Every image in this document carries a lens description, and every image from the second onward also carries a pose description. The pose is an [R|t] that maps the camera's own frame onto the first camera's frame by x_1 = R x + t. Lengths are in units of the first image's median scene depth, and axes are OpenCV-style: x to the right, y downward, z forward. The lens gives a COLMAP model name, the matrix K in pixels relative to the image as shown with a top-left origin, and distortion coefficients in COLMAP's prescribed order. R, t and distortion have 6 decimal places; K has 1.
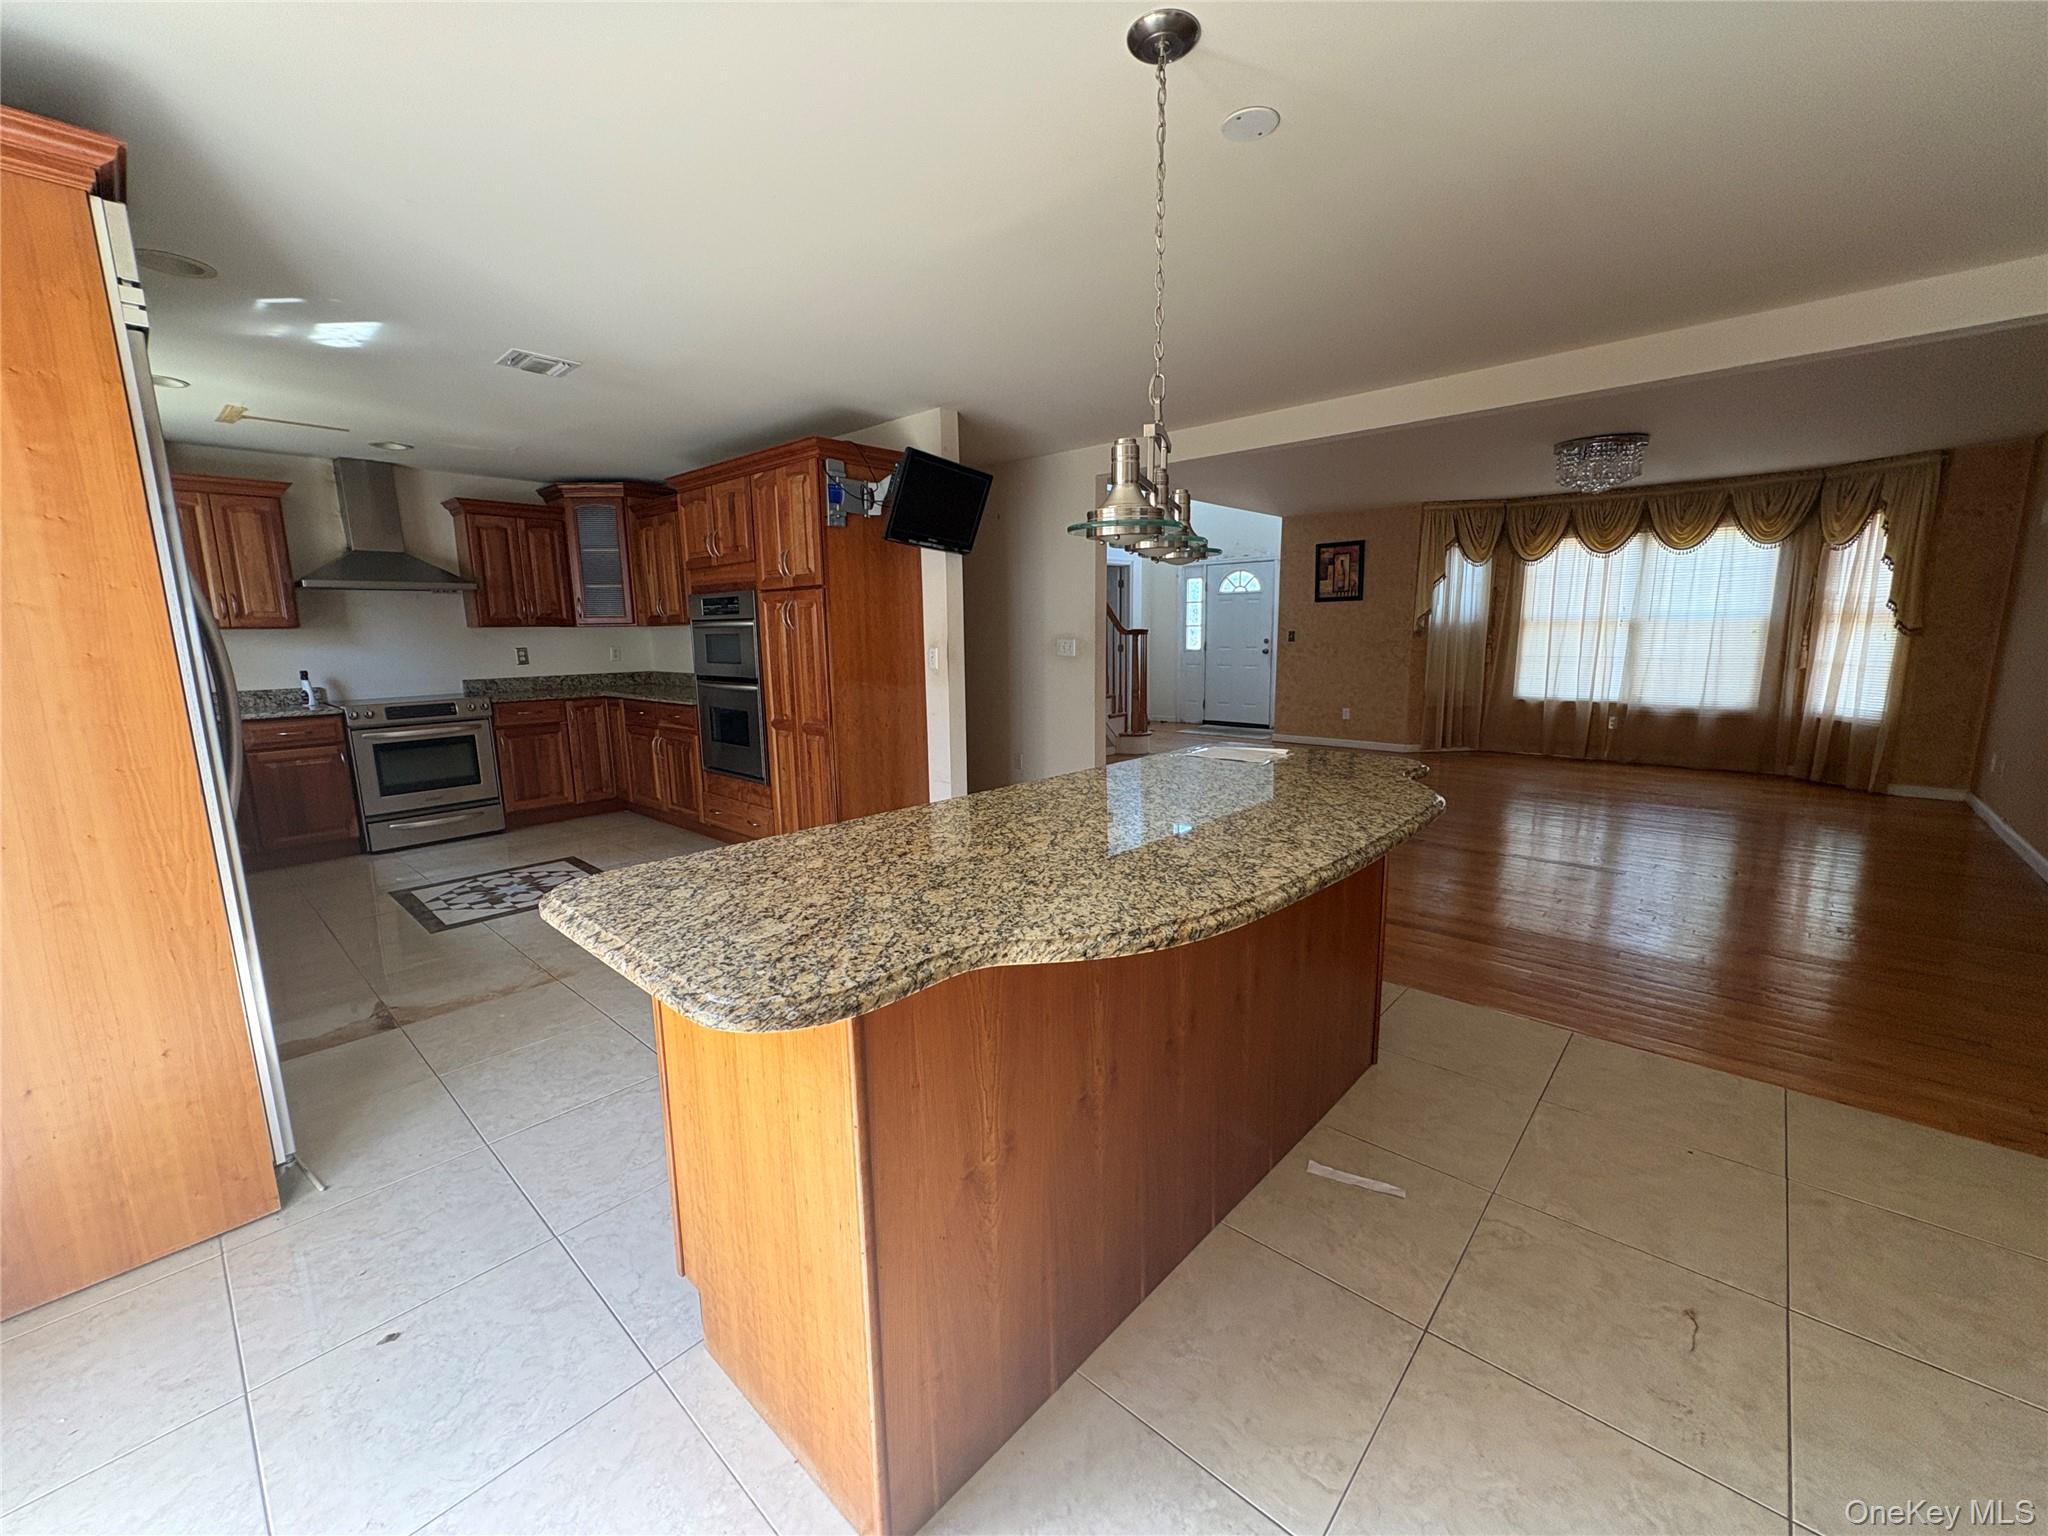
lens RADIAL K [[814.6, 0, 1022.4], [0, 814.6, 765.5], [0, 0, 1]] dist [0.000322, 0.000638]
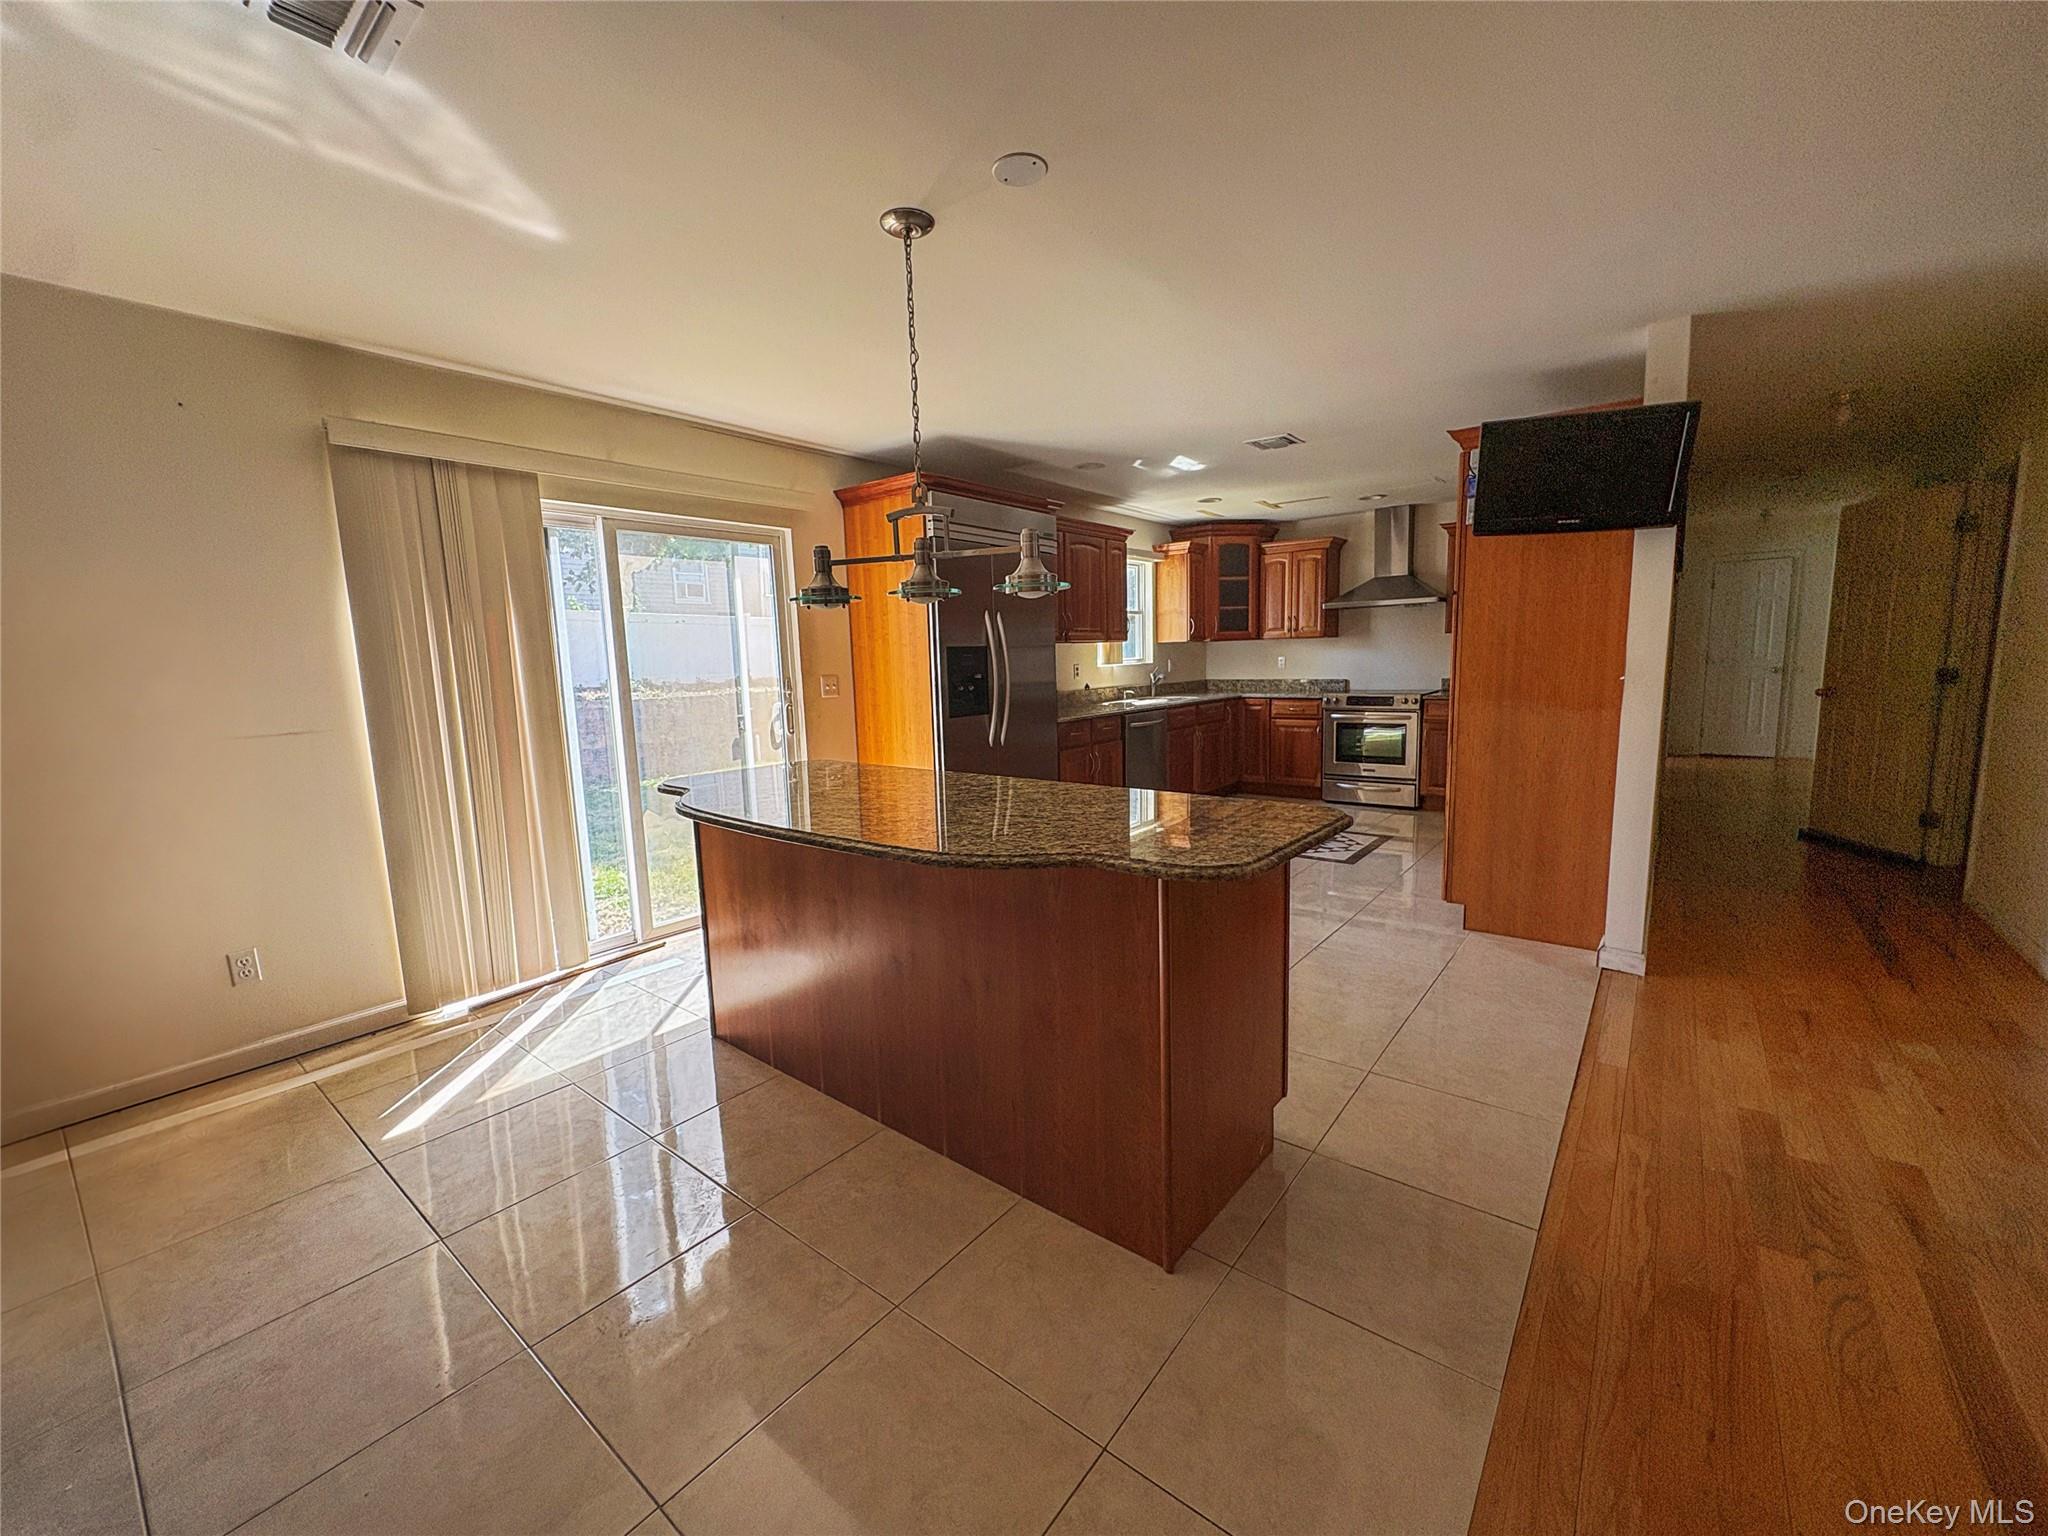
lens RADIAL K [[814.6, 0, 1022.4], [0, 814.6, 765.5], [0, 0, 1]] dist [0.000322, 0.000638]
pose [[0.070299, 0.148945, -0.986344, 0.428358], [-0.138562, 0.980662, 0.138211, -0.058584], [0.987856, 0.126954, 0.089577, 0.305977]]
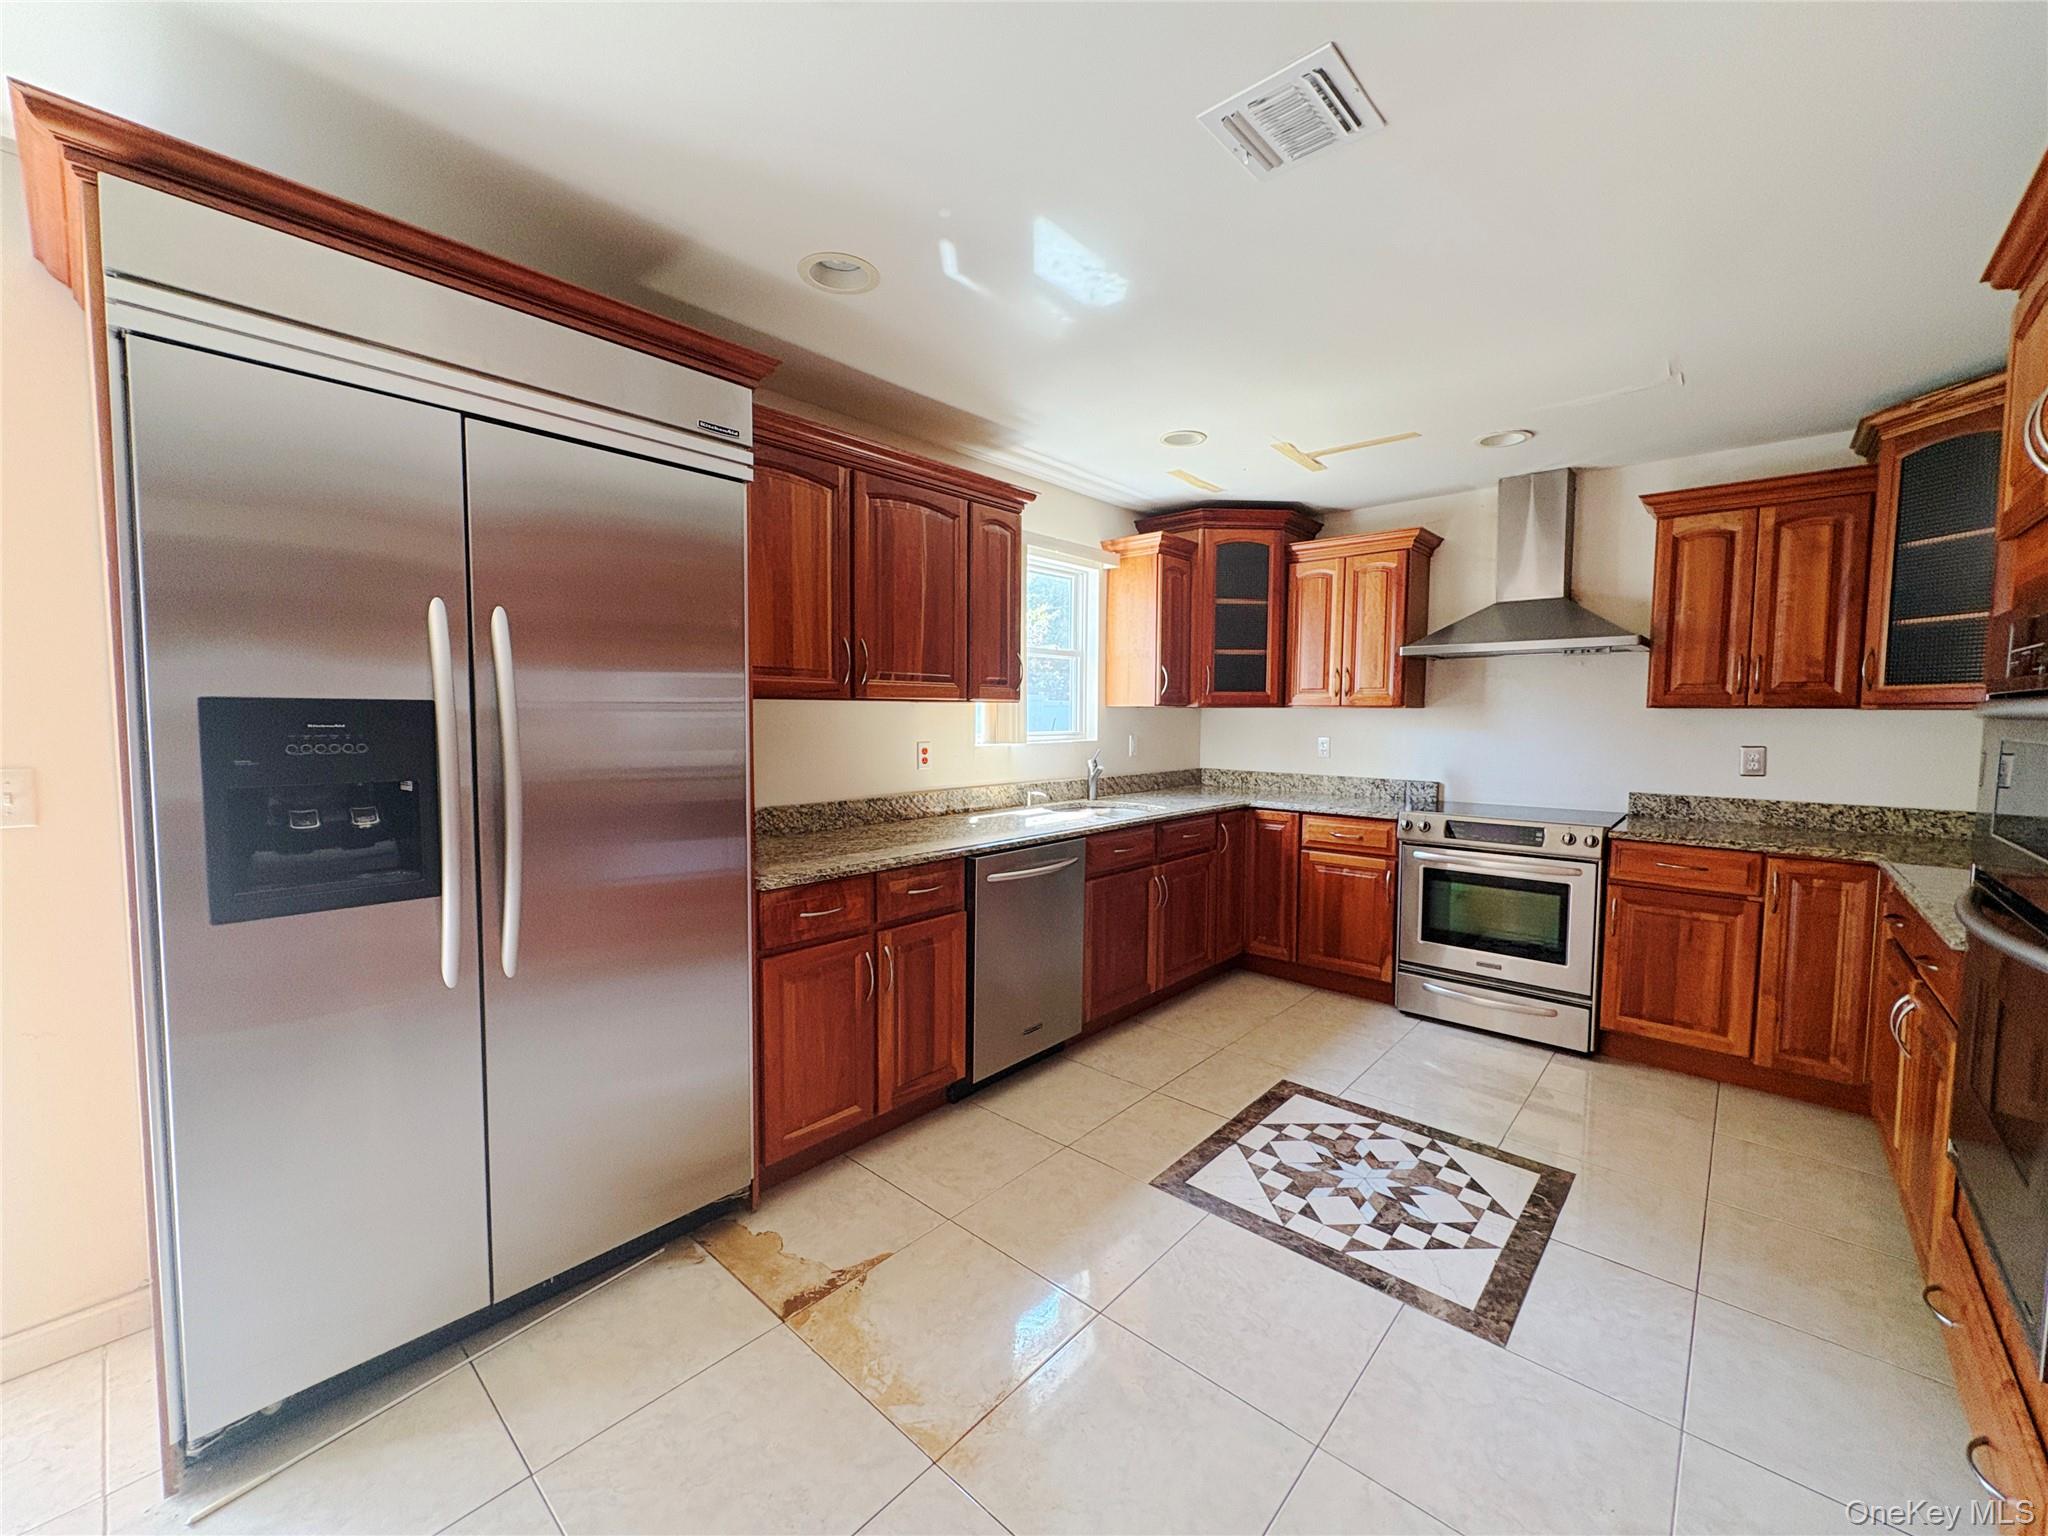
lens RADIAL K [[814.6, 0, 1022.4], [0, 814.6, 765.5], [0, 0, 1]] dist [0.000322, 0.000638]
pose [[0.009830, 0.082320, -0.996557, -0.072259], [-0.172416, 0.981819, 0.079402, -0.091338], [0.984975, 0.171042, 0.023844, 0.510048]]
